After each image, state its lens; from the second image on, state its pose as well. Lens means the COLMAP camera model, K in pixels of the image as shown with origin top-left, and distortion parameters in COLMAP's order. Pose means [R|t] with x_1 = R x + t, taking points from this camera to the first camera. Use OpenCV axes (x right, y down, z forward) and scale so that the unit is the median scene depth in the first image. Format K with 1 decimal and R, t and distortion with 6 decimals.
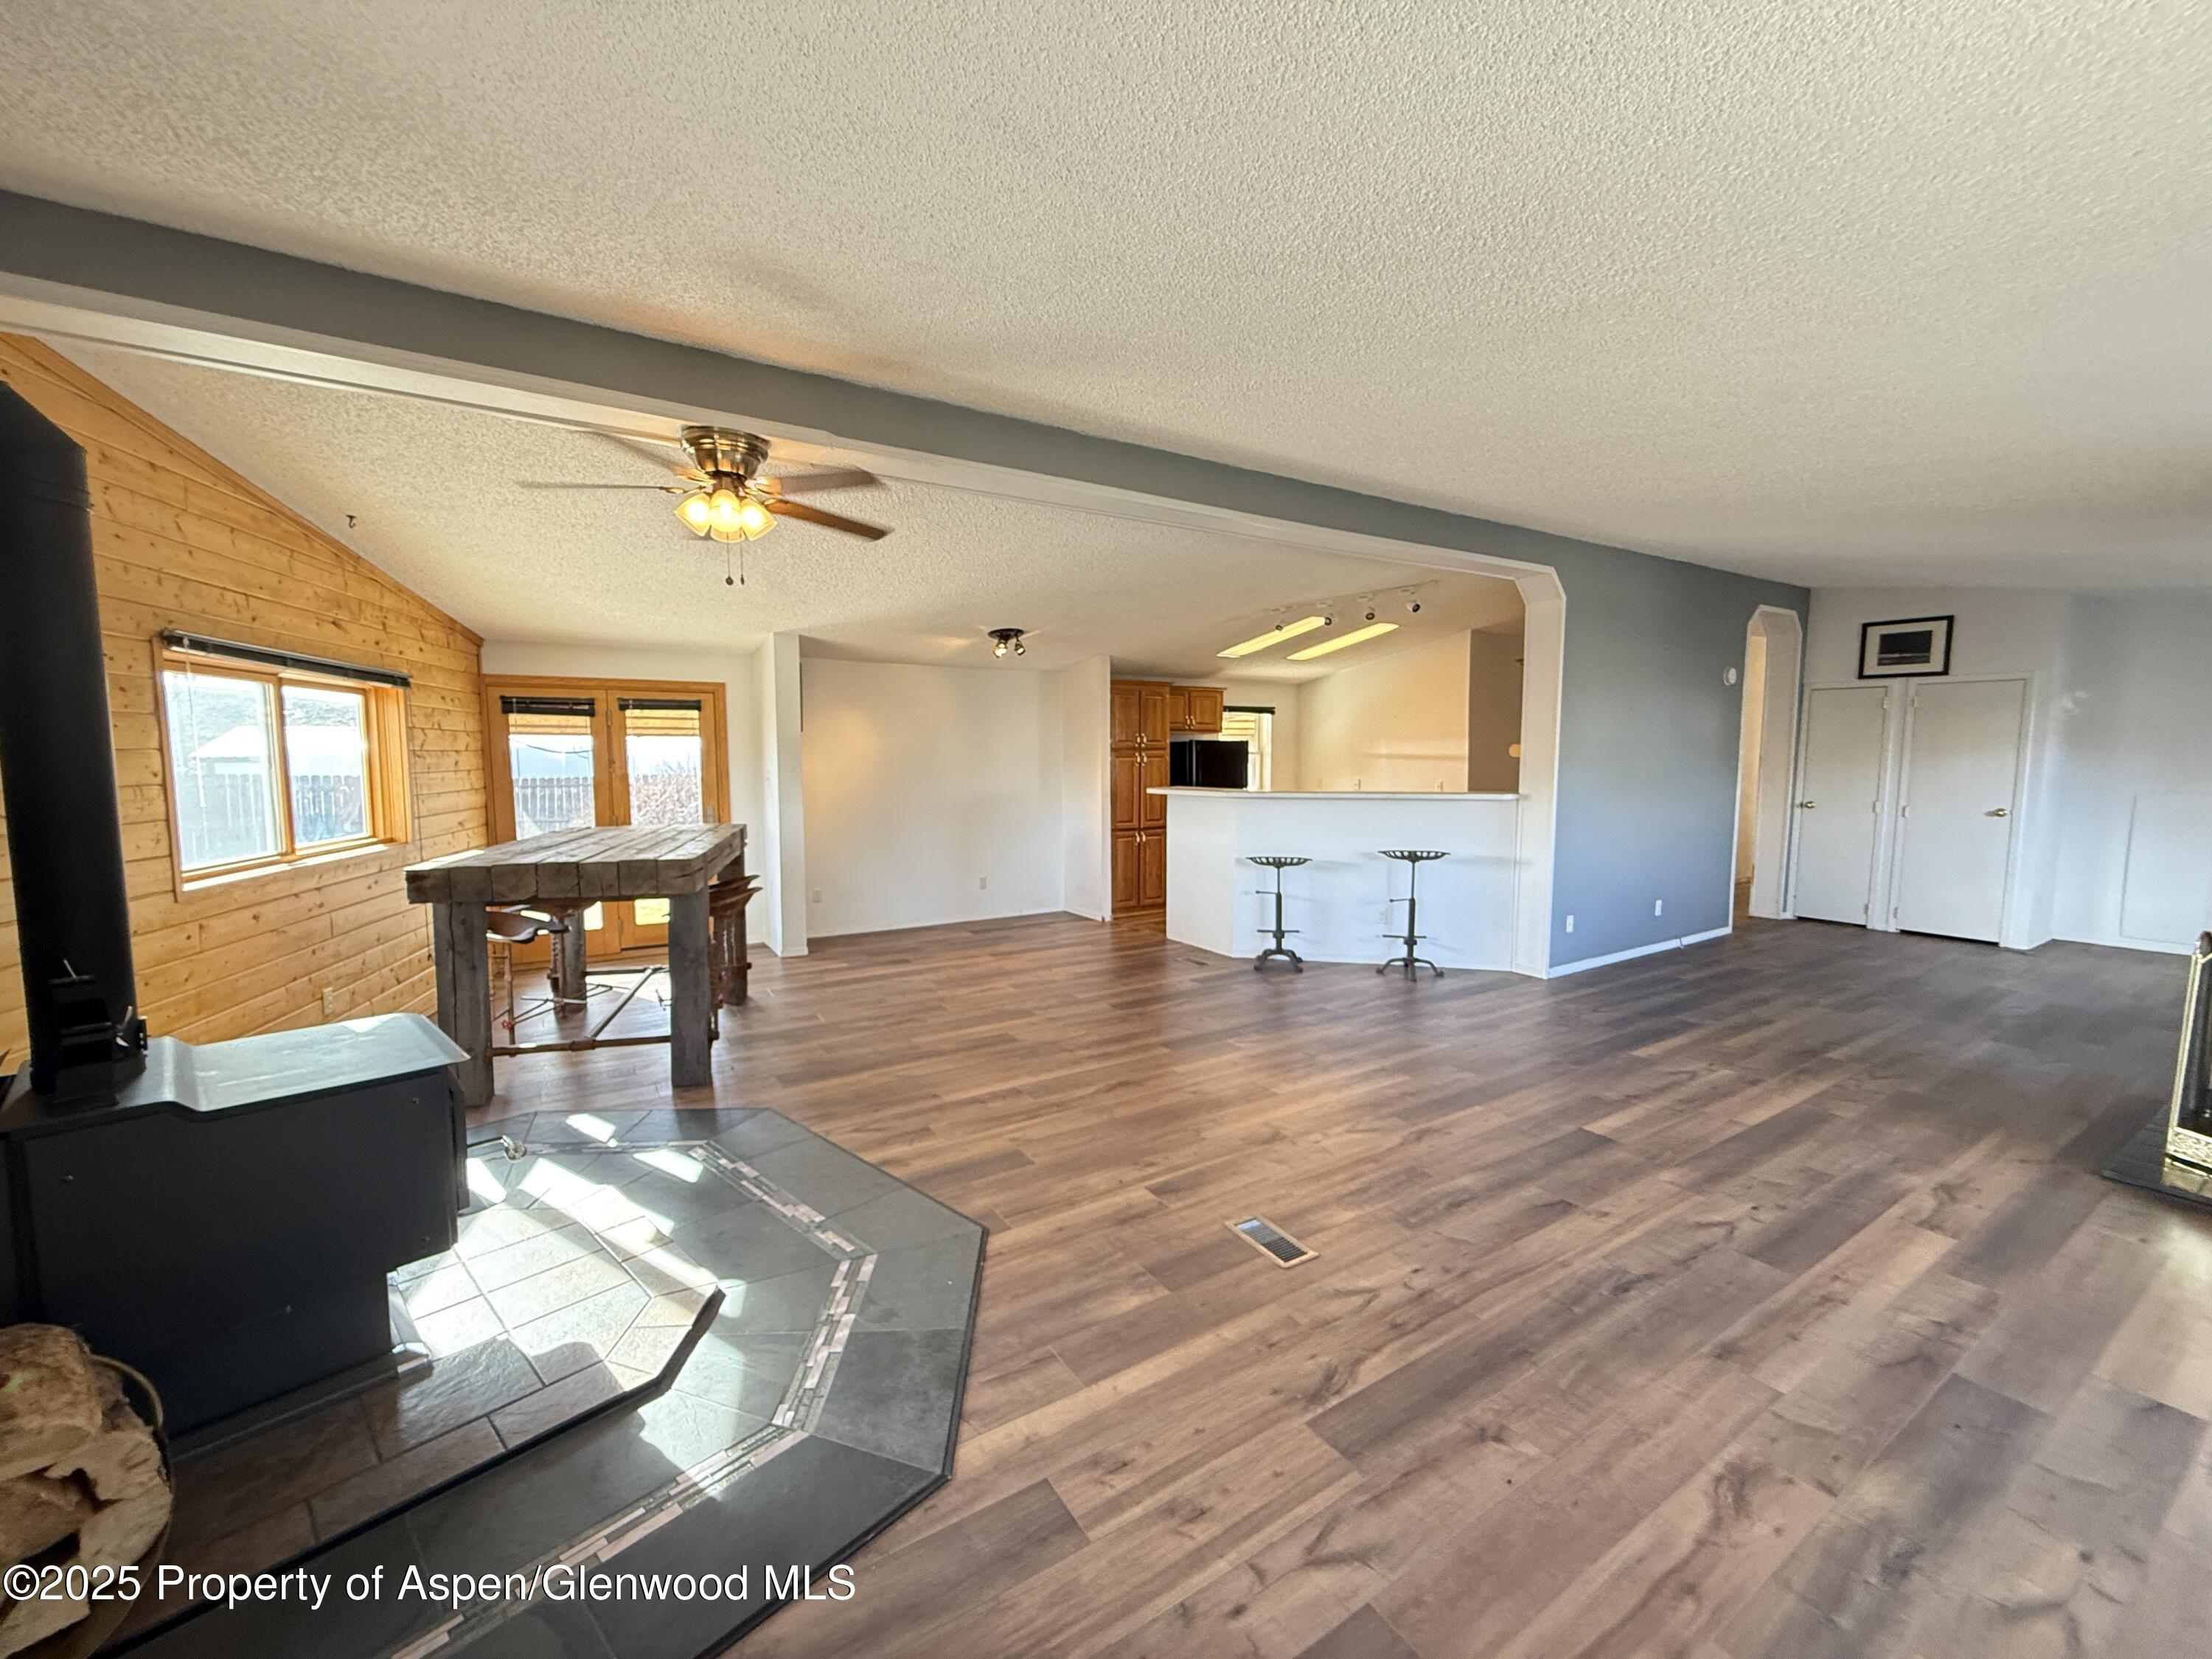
lens RADIAL K [[880.1, 0, 1101.2], [0, 880.1, 836.0], [0, 0, 1]] dist [0.000779, -0.000528]
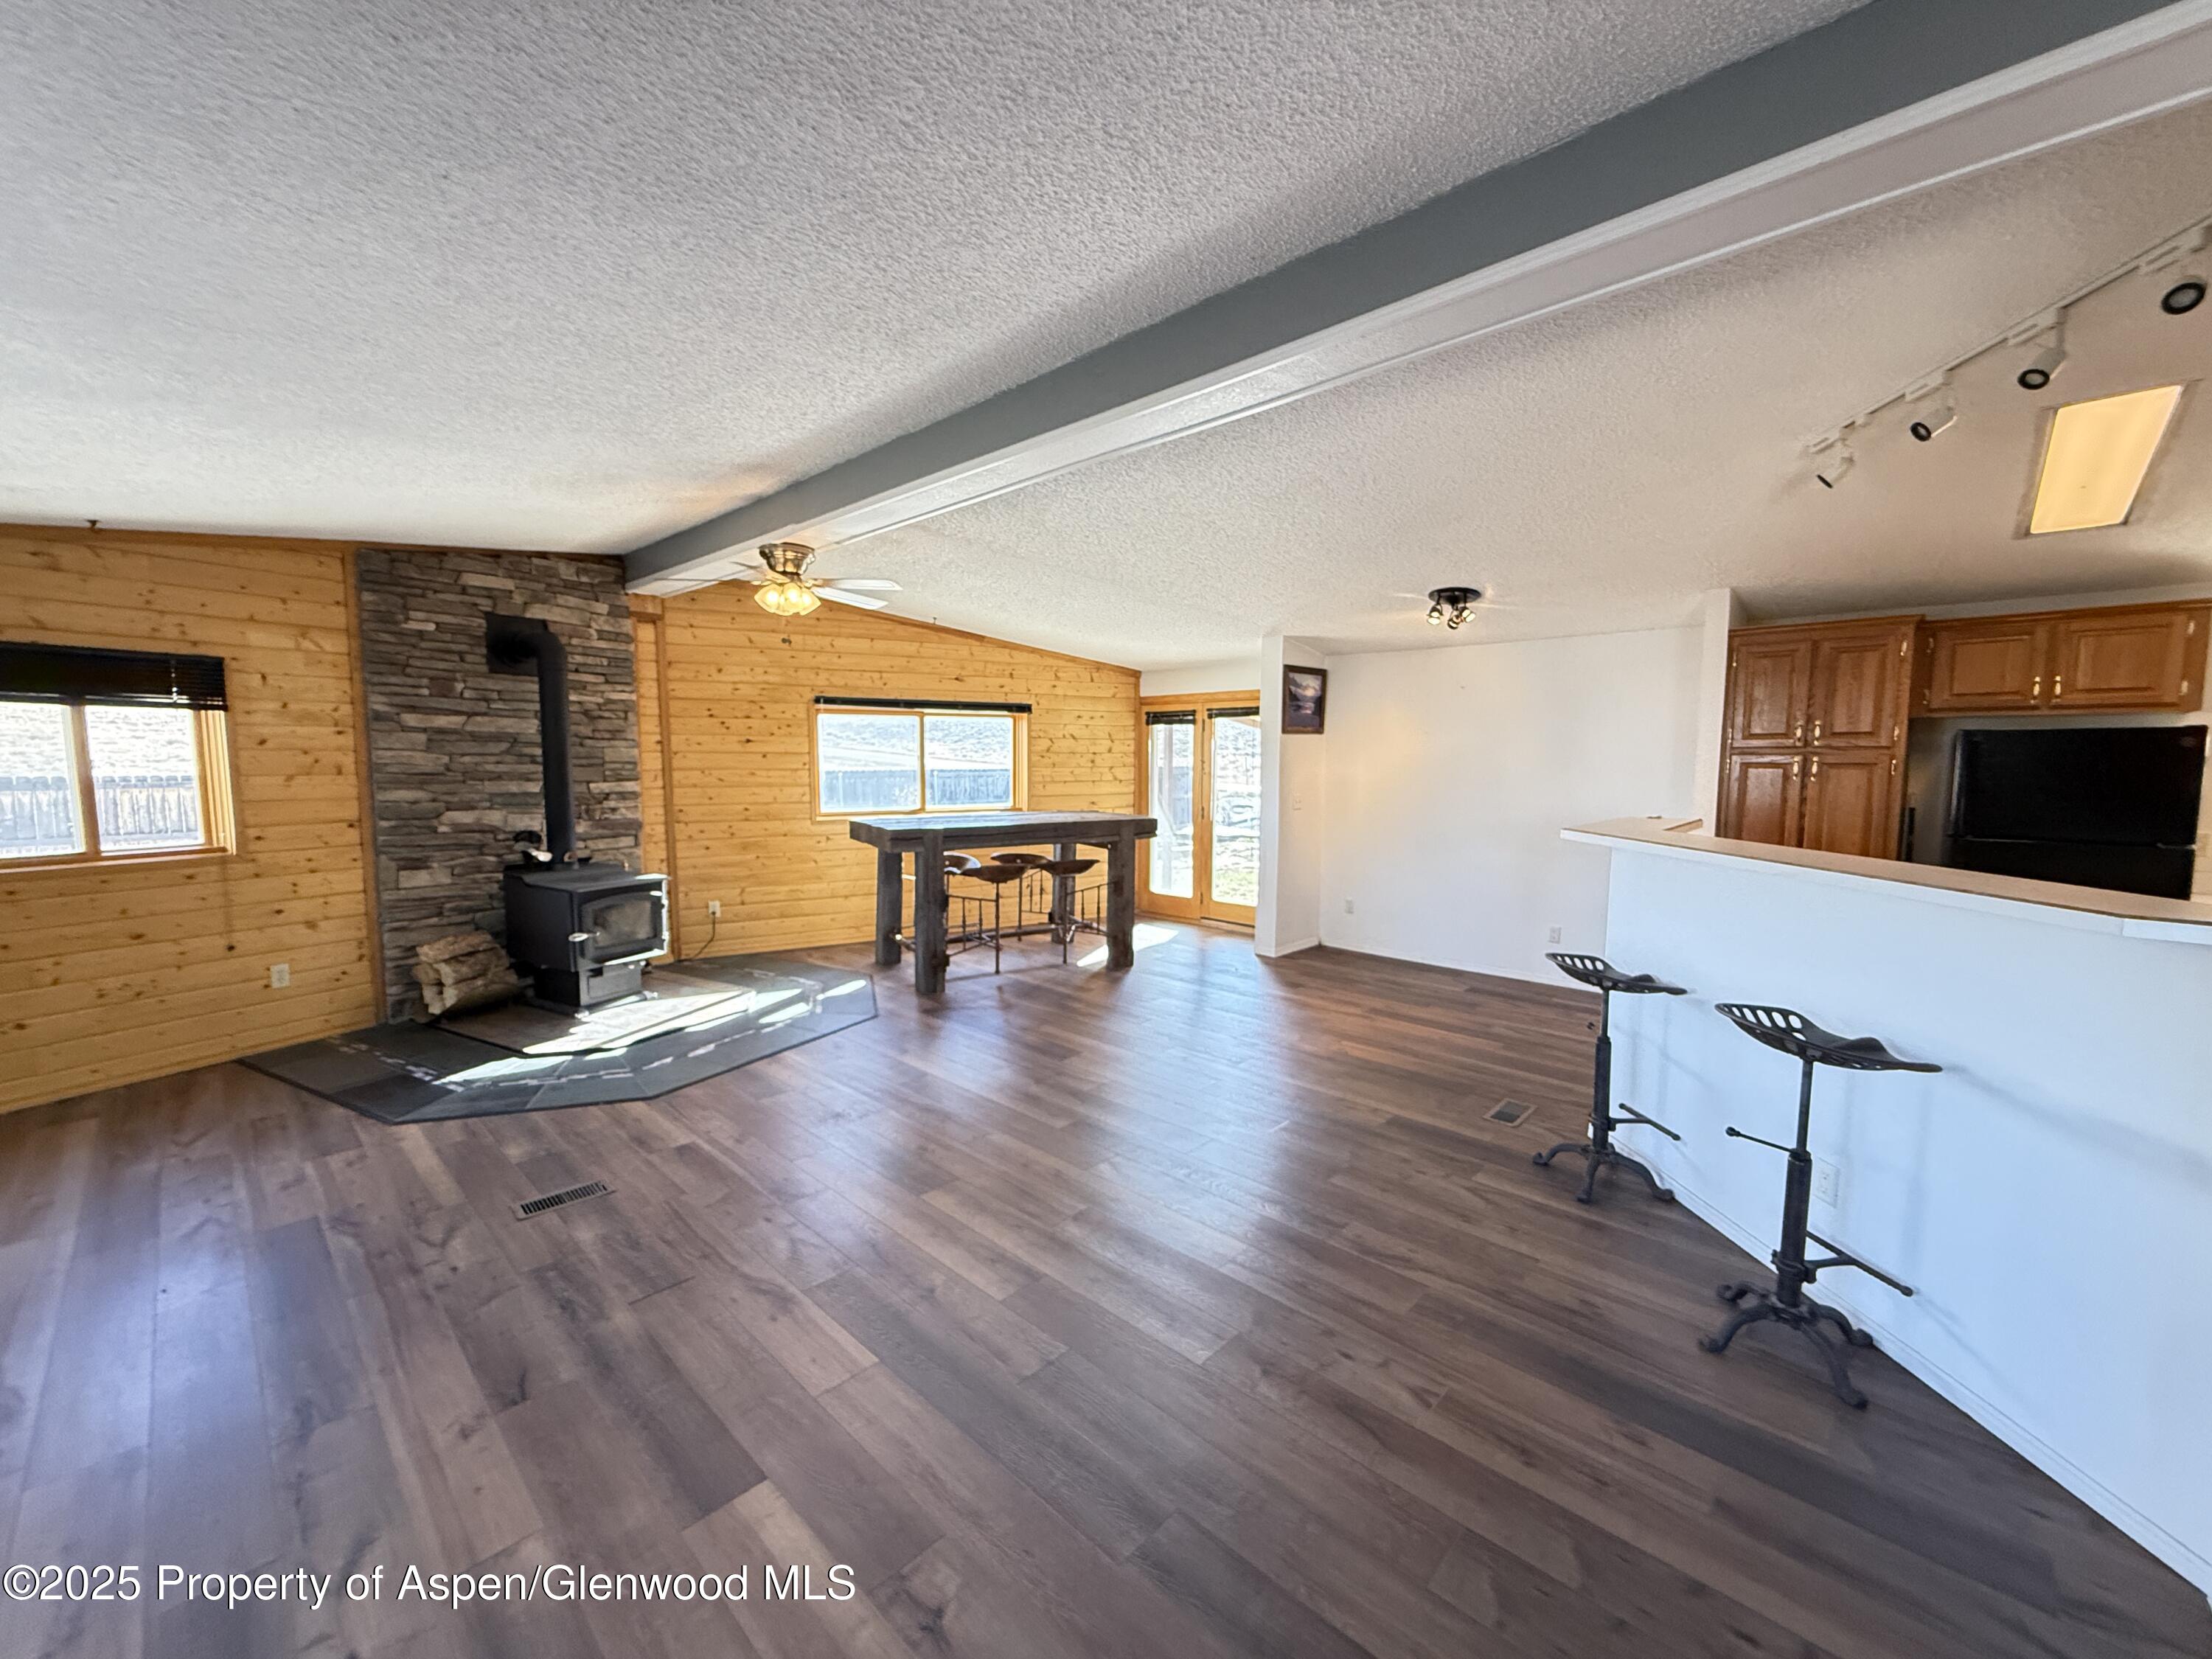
lens RADIAL K [[880.1, 0, 1101.2], [0, 880.1, 836.0], [0, 0, 1]] dist [0.000779, -0.000528]
pose [[0.243256, 0.092828, -0.965510, 1.044270], [-0.093383, 0.993027, 0.071946, -0.101808], [0.965457, 0.072661, 0.250228, 1.014398]]
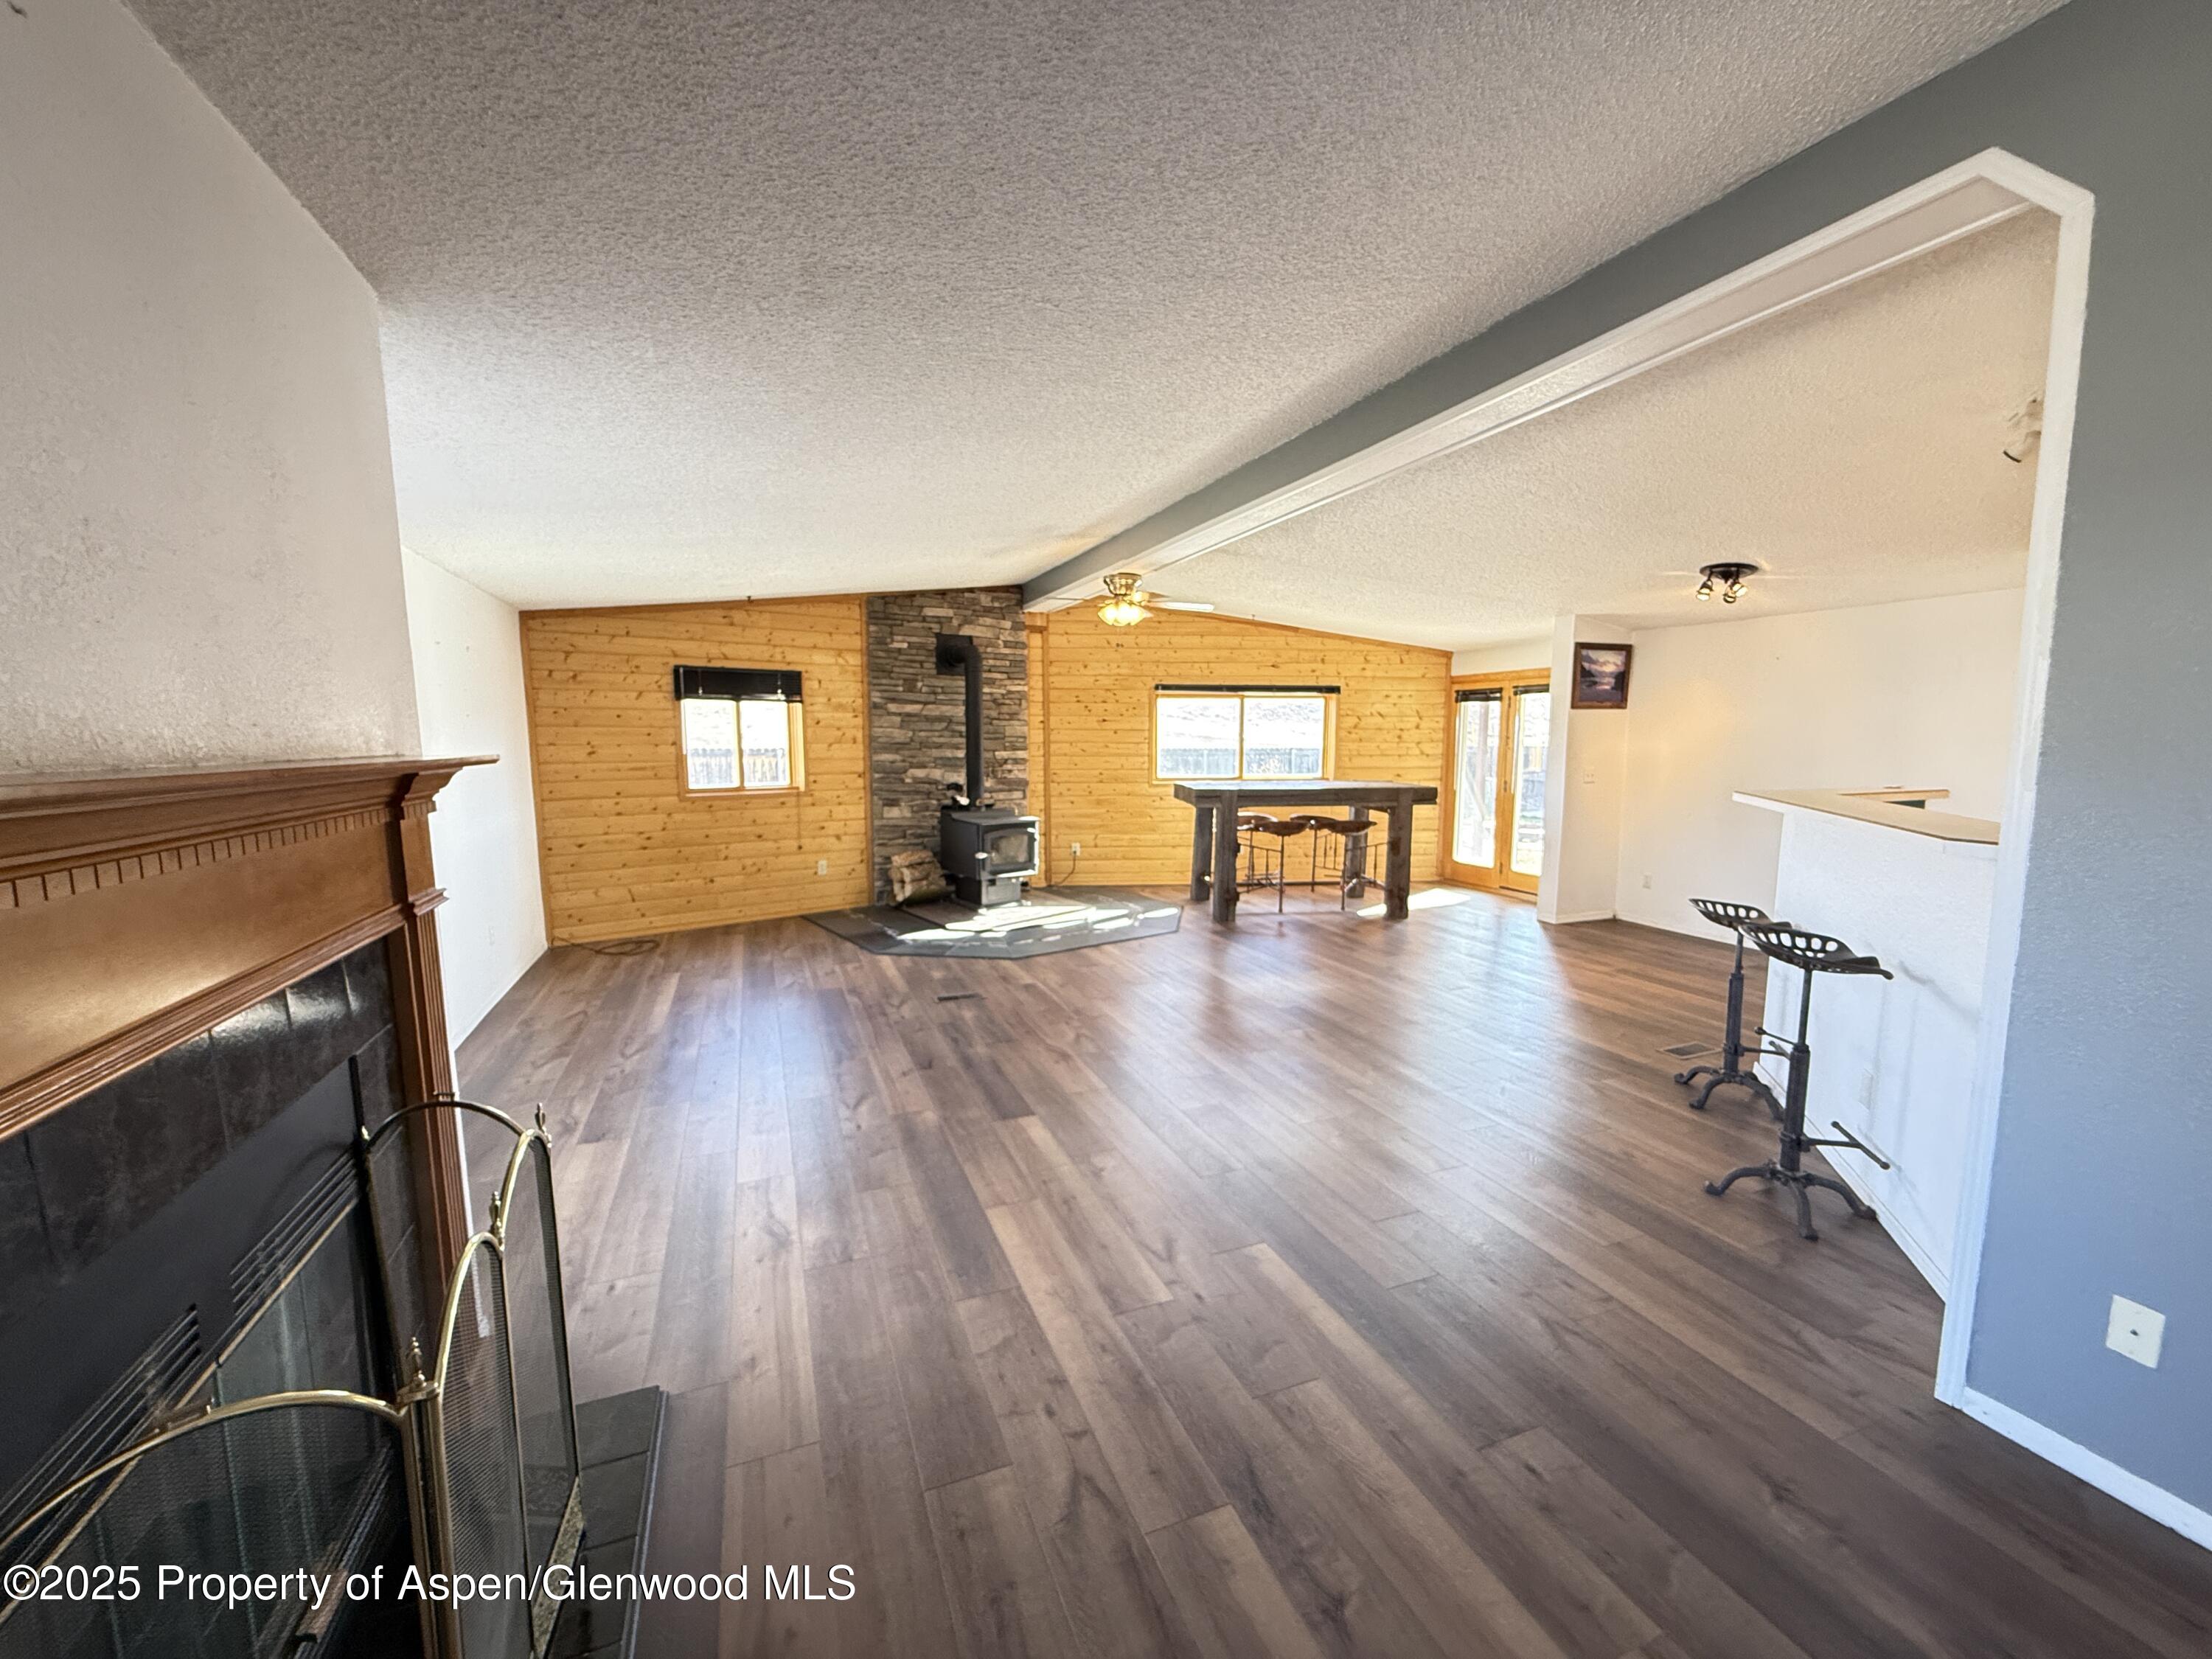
lens RADIAL K [[881.8, 0, 1102.3], [0, 881.8, 836.7], [0, 0, 1]] dist [-0.000991, 0.000240]
pose [[-0.182867, 0.115397, -0.976342, 1.420448], [-0.092173, 0.986701, 0.133885, -0.106125], [0.978807, 0.114475, -0.169799, 1.179998]]
